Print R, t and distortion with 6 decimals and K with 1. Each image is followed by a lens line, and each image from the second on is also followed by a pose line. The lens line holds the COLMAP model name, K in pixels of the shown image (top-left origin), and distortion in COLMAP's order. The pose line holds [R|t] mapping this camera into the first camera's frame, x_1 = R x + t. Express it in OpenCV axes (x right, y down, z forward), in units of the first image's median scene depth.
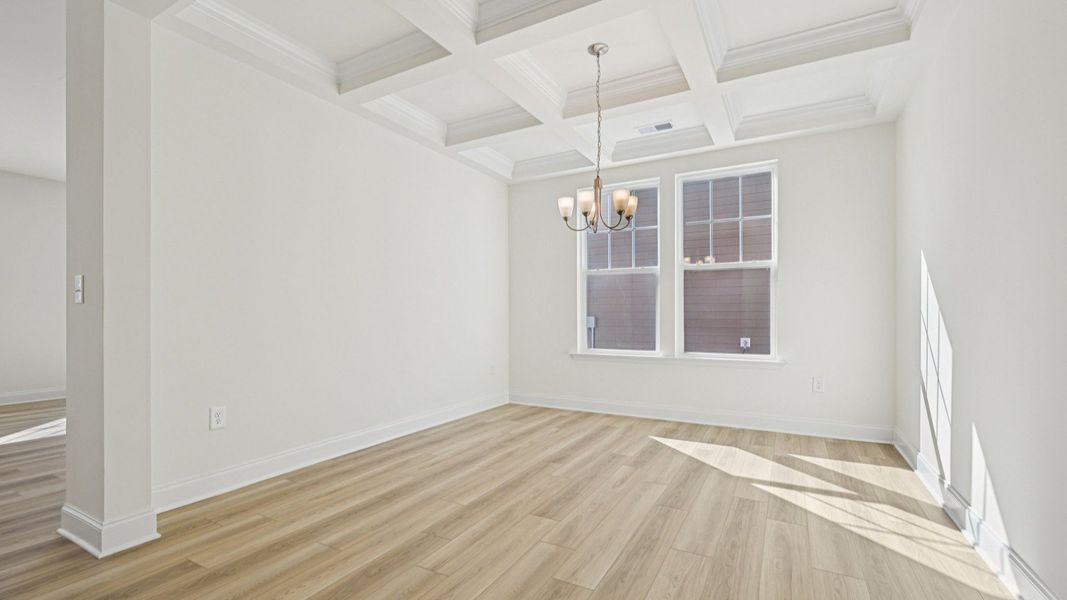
lens RADIAL K [[460.8, 0, 534.4], [0, 460.8, 313.7], [0, 0, 1]] dist [-0.000236, 0.000037]
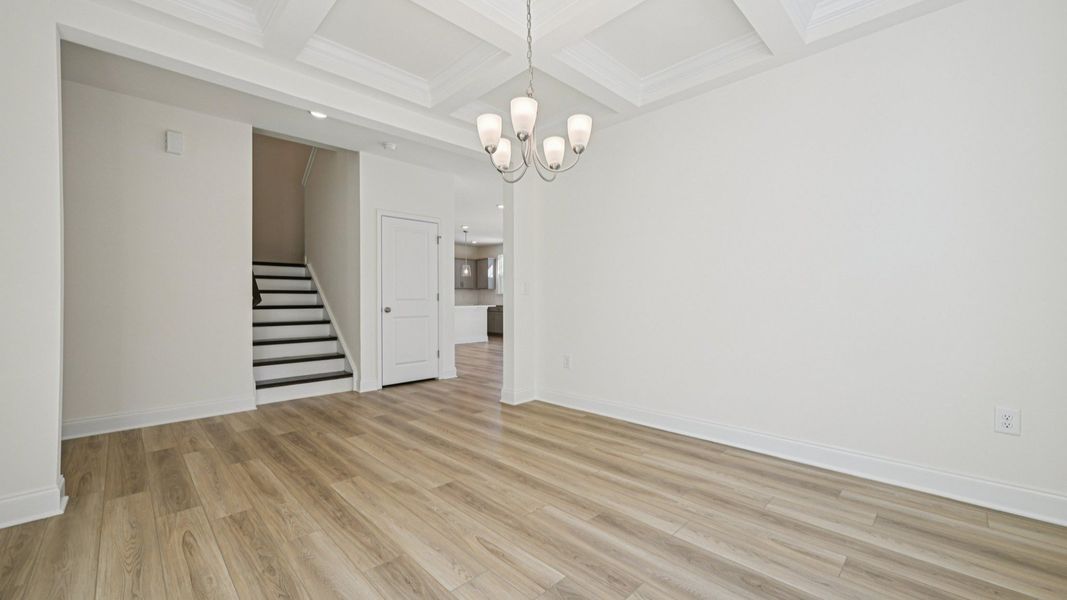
lens RADIAL K [[418.1, 0, 533.5], [0, 418.1, 300.0], [0, 0, 1]] dist [-0.001768, -0.000267]
pose [[-0.283018, 0.002174, -0.959112, 0.735867], [0.005627, 0.999984, 0.000607, 0.000033], [0.959098, -0.005225, -0.283026, 1.198164]]
